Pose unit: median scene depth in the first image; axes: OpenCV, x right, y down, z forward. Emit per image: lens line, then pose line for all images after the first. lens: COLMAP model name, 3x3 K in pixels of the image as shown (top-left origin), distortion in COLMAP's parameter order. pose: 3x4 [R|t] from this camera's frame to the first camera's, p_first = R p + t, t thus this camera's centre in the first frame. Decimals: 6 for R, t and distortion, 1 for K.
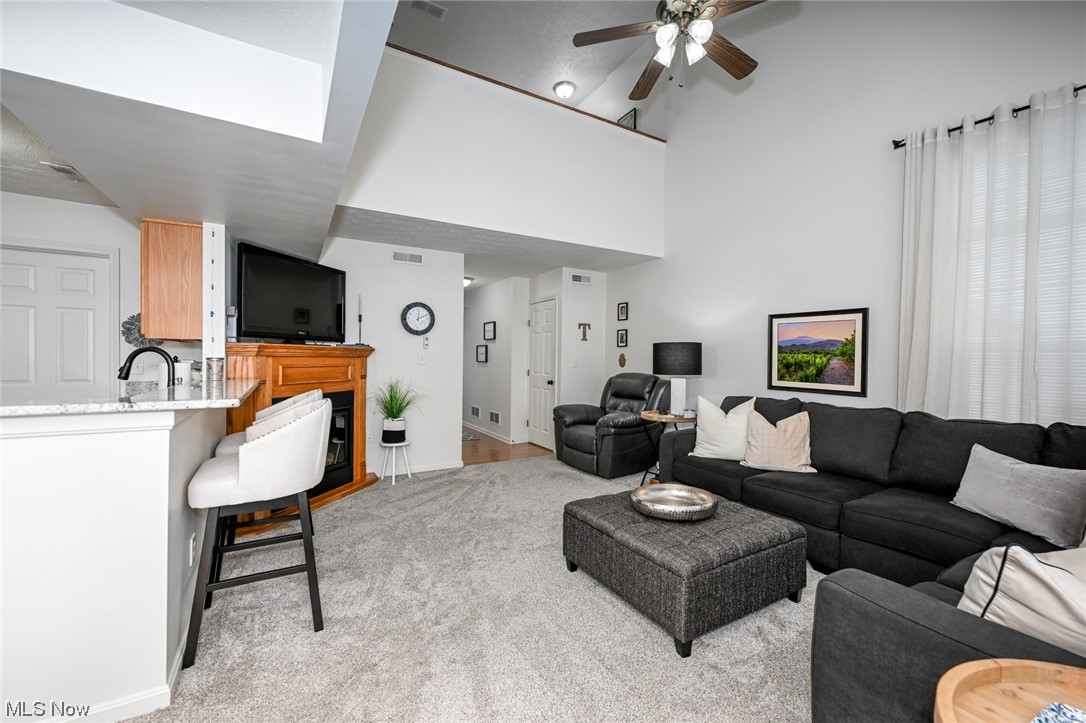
lens RADIAL K [[431.2, 0, 544.2], [0, 431.2, 361.5], [0, 0, 1]] dist [0.000117, -0.000089]
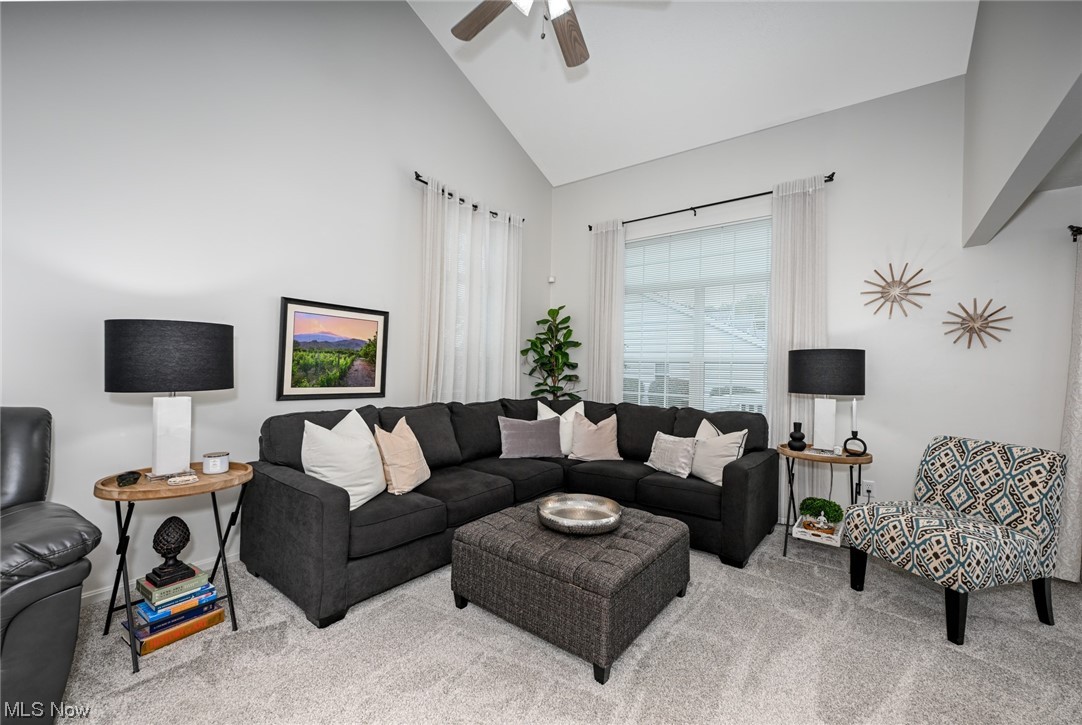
lens RADIAL K [[432.3, 0, 542.8], [0, 432.3, 364.2], [0, 0, 1]] dist [0.000008, 0.000026]
pose [[-0.365165, -0.012579, 0.930858, -0.329450], [-0.018908, 0.999803, 0.006093, -0.009267], [-0.930751, -0.015376, -0.365331, 0.912535]]
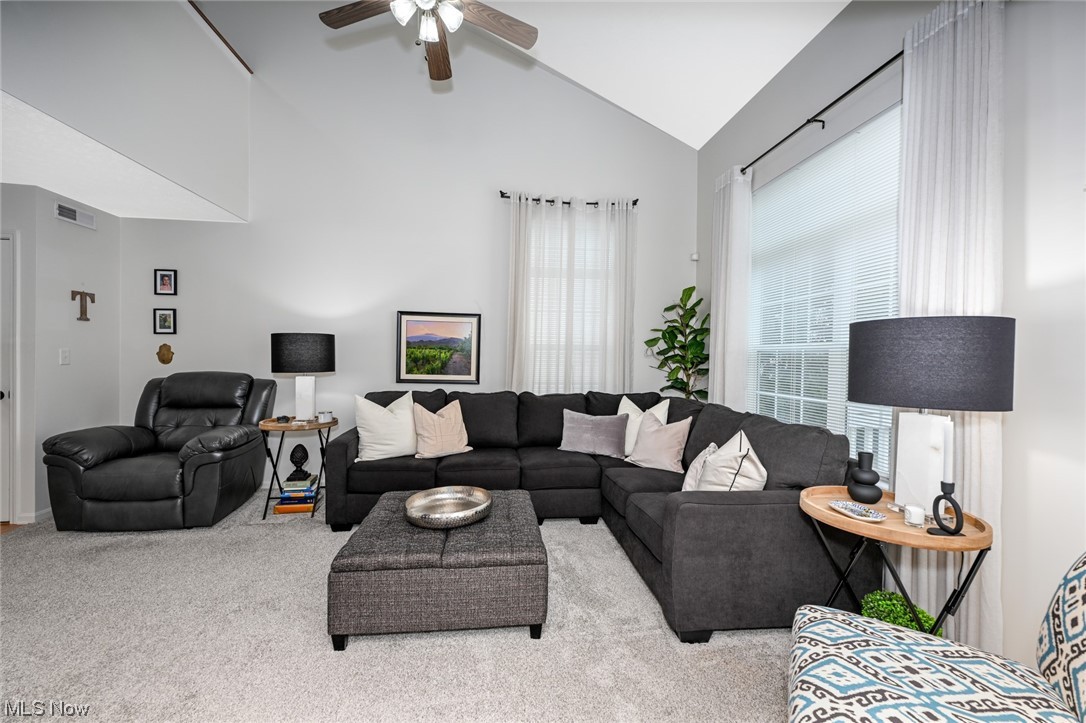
lens RADIAL K [[433.7, 0, 540.5], [0, 433.7, 361.7], [0, 0, 1]] dist [-0.003062, 0.000079]
pose [[0.413196, -0.015180, 0.910516, -0.305512], [-0.002362, 0.999840, 0.017741, -0.005838], [-0.910639, -0.009481, 0.413094, 0.273087]]
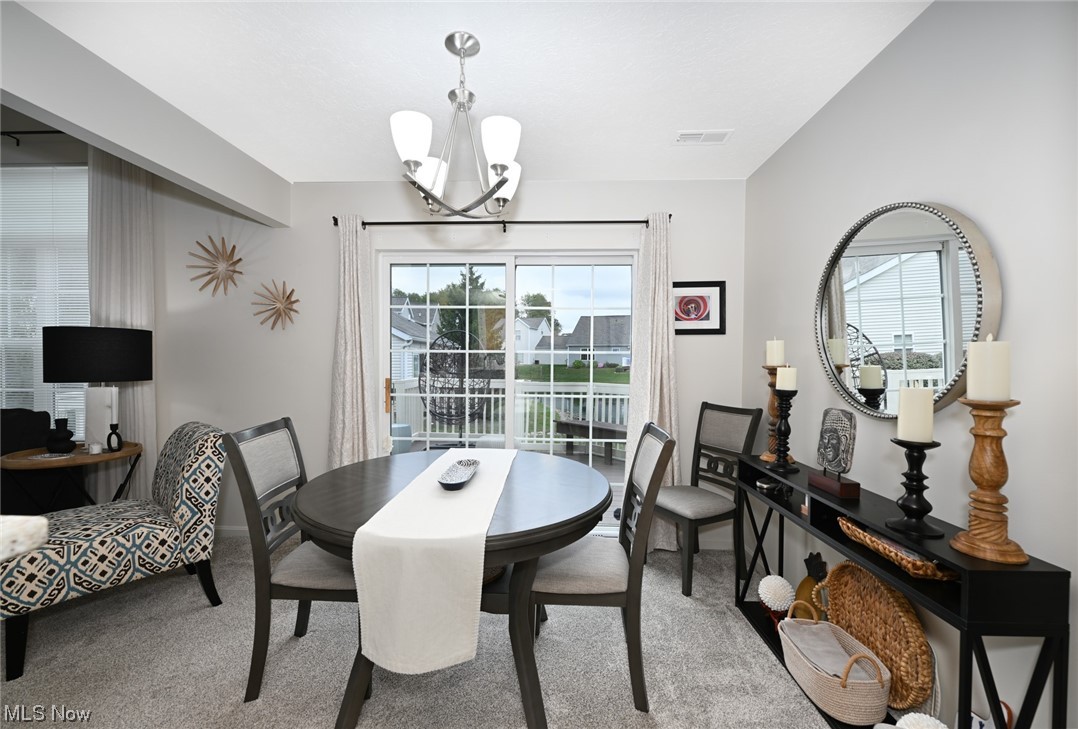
lens RADIAL K [[425.6, 0, 530.0], [0, 425.6, 370.8], [0, 0, 1]] dist [-0.000918, 0.000006]
pose [[-0.831385, -0.036925, 0.554469, -0.713646], [-0.012457, 0.998778, 0.047836, -0.015455], [-0.555557, 0.032863, -0.830829, 0.287721]]
